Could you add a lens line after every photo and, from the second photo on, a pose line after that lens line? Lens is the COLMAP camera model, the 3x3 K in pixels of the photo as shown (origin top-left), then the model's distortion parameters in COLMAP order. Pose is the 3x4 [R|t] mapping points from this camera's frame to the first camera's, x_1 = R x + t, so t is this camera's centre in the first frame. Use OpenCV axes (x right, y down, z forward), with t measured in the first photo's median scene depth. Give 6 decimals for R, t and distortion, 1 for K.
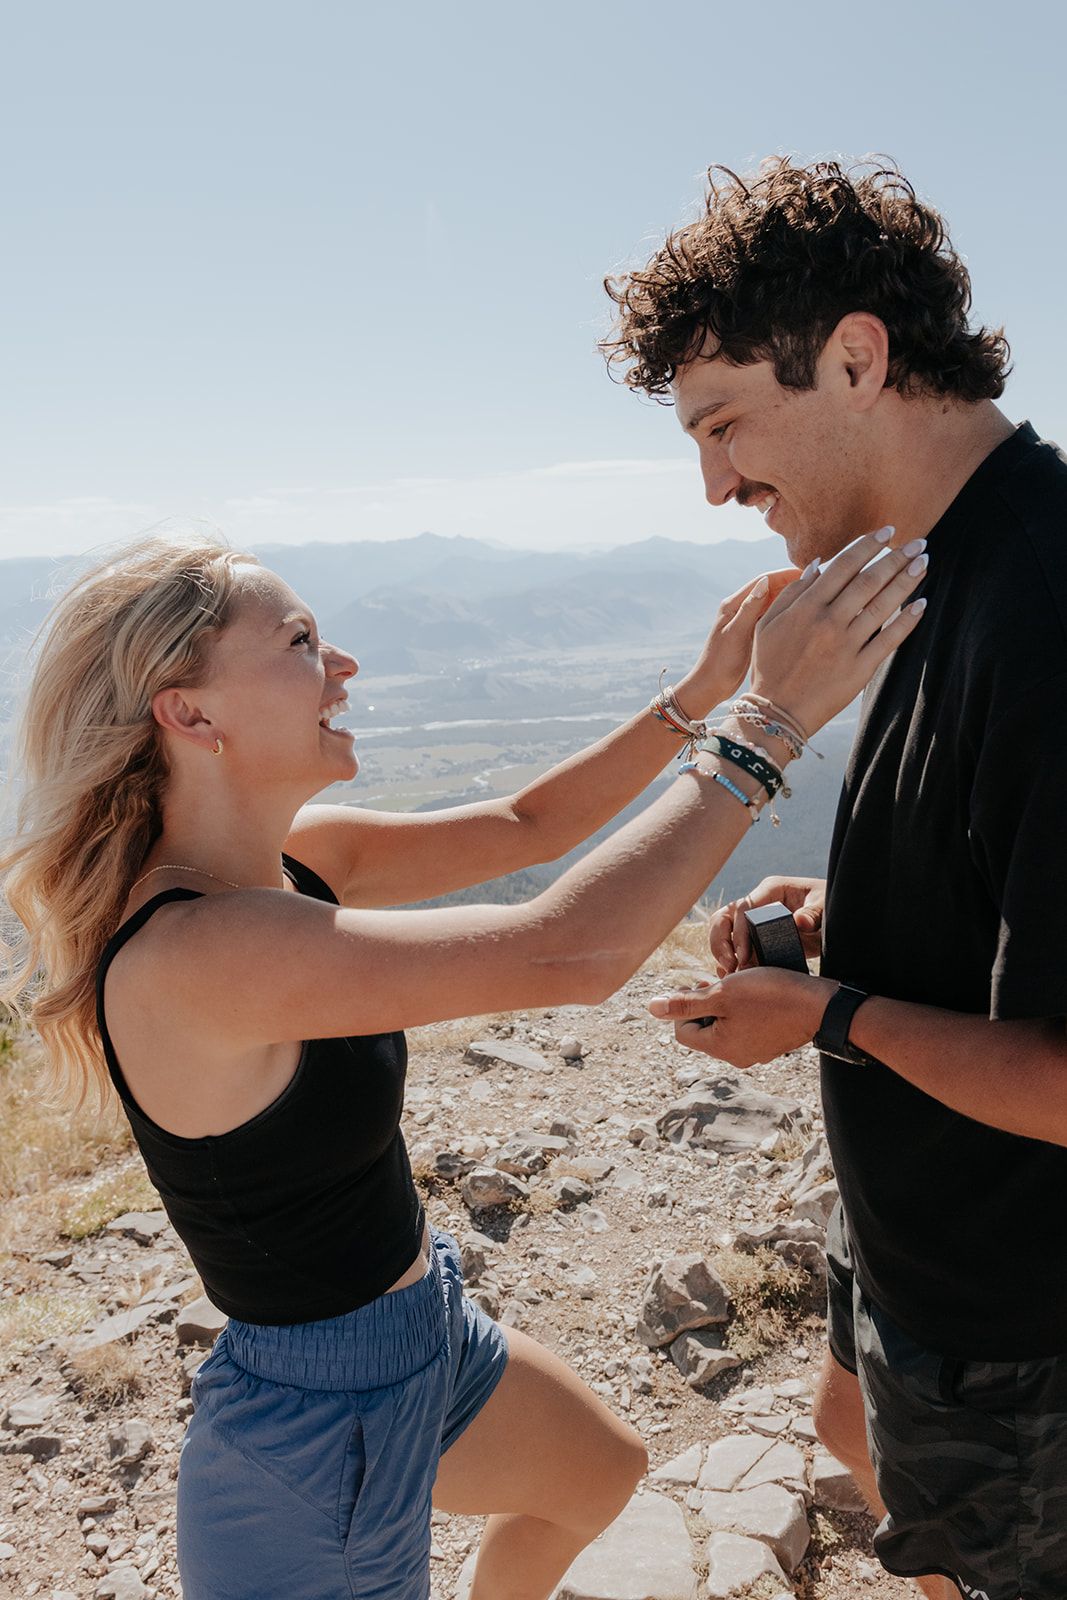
lens RADIAL K [[1312.0, 0, 533.5], [0, 1312.0, 800.0], [0, 0, 1]] dist [0.003859, 0.000378]
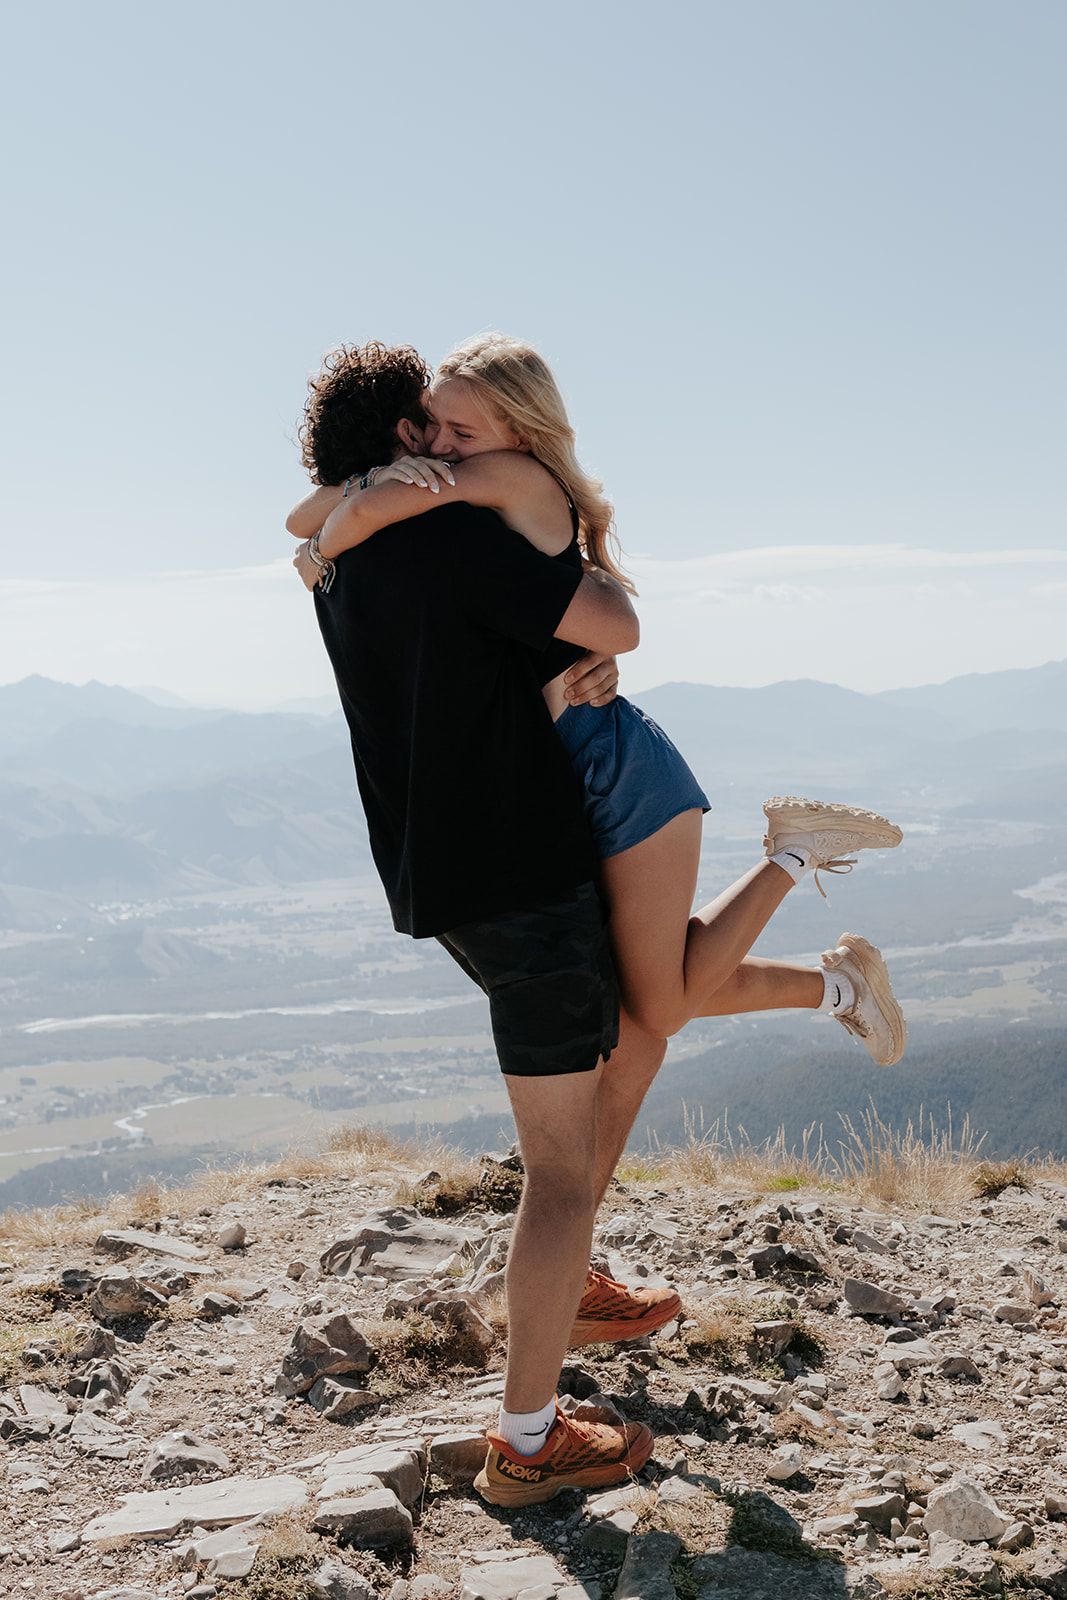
lens RADIAL K [[2368.6, 0, 533.5], [0, 2368.6, 800.0], [0, 0, 1]] dist [0.015802, -0.039217]
pose [[0.991846, 0.004561, 0.127357, 0.037286], [0.014527, 0.988798, -0.148552, 0.208095], [-0.126608, 0.149190, 0.980669, -0.680977]]
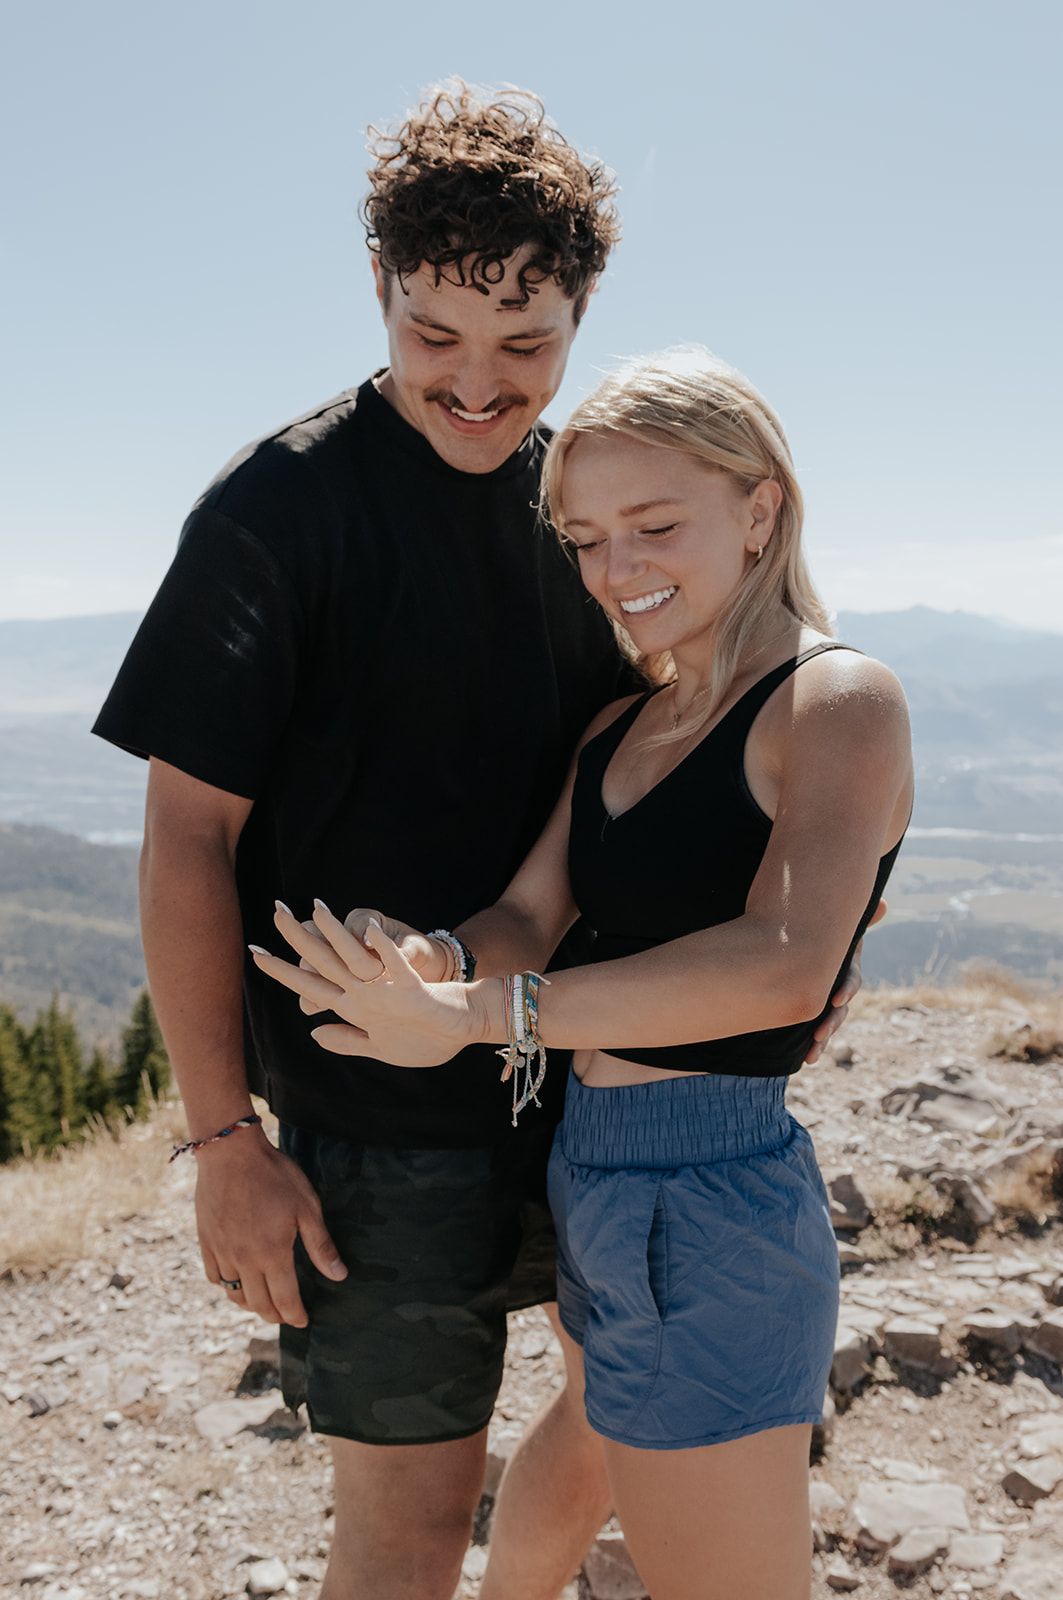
lens RADIAL K [[1537.9, 0, 531.5], [0, 1537.9, 800.0], [0, 0, 1]] dist [-0.002323, 0.014214]
pose [[0.946958, 0.083394, -0.310348, 0.214076], [-0.104905, 0.993056, -0.053247, 0.125861], [0.303753, 0.082980, 0.949130, -0.253487]]
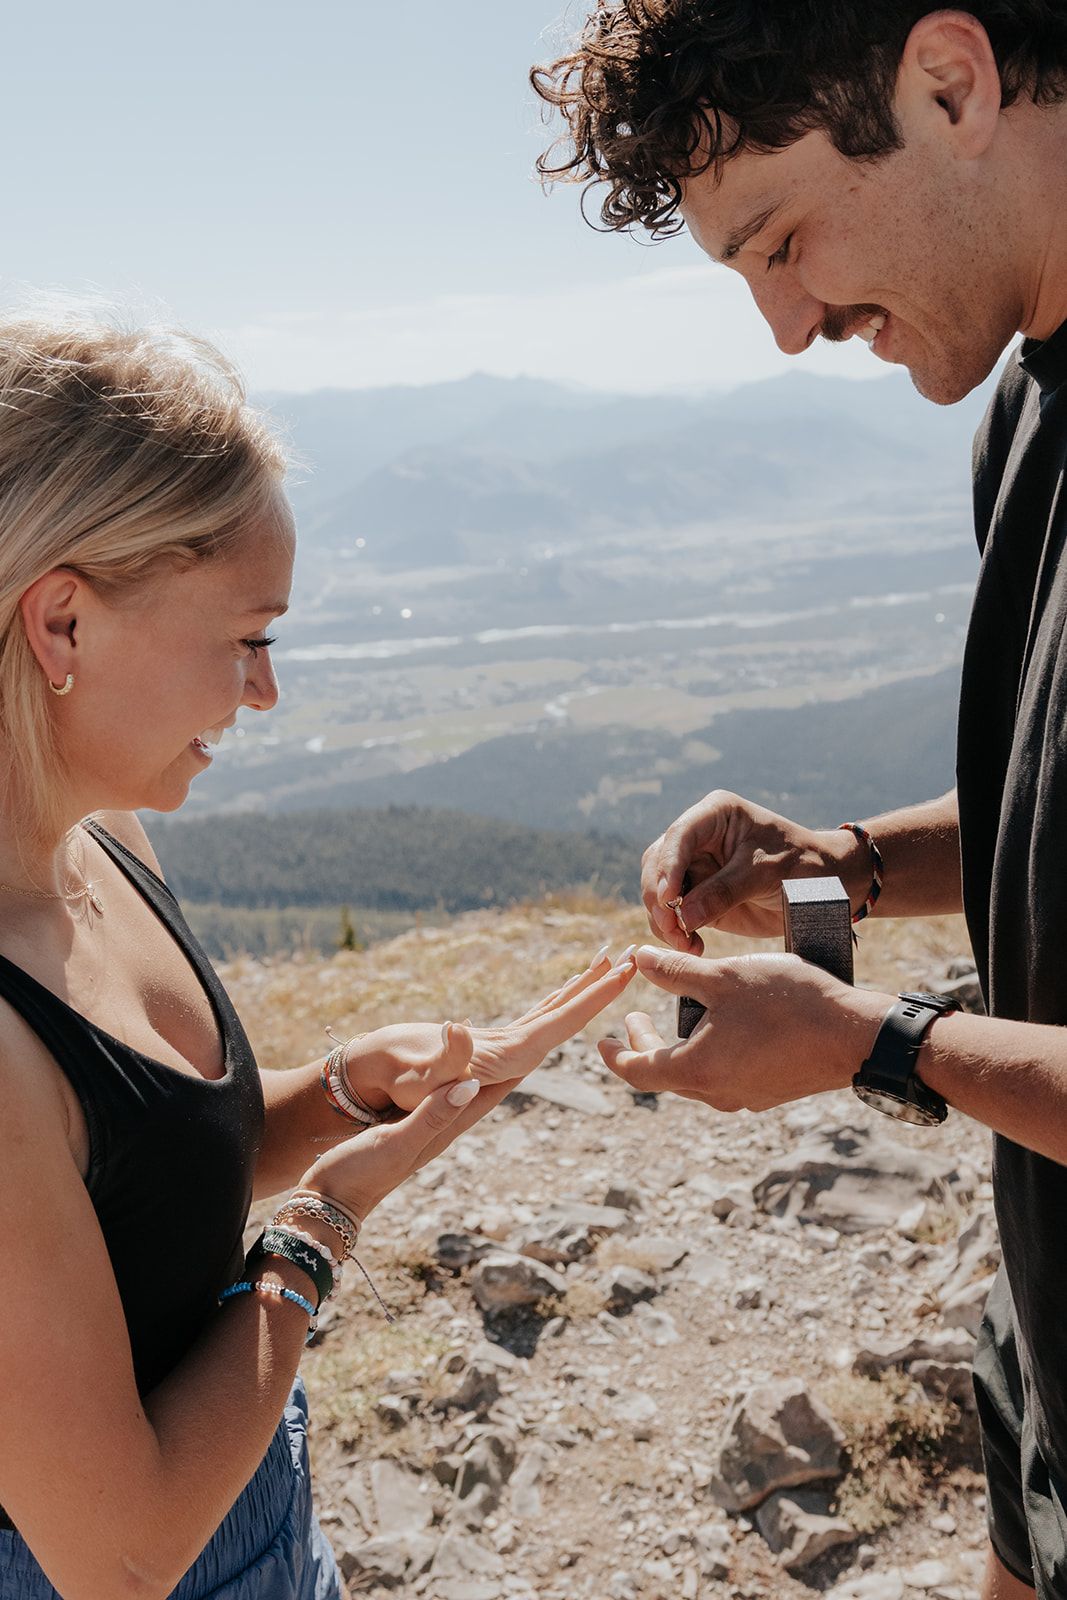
lens RADIAL K [[1786.5, 0, 533.5], [0, 1786.5, 800.0], [0, 0, 1]] dist [0.006561, 0.000645]
pose [[0.998543, -0.009663, -0.053084, 0.033458], [0.011561, 0.999300, 0.035576, 0.000781], [0.052703, -0.036138, 0.997956, 0.045305]]
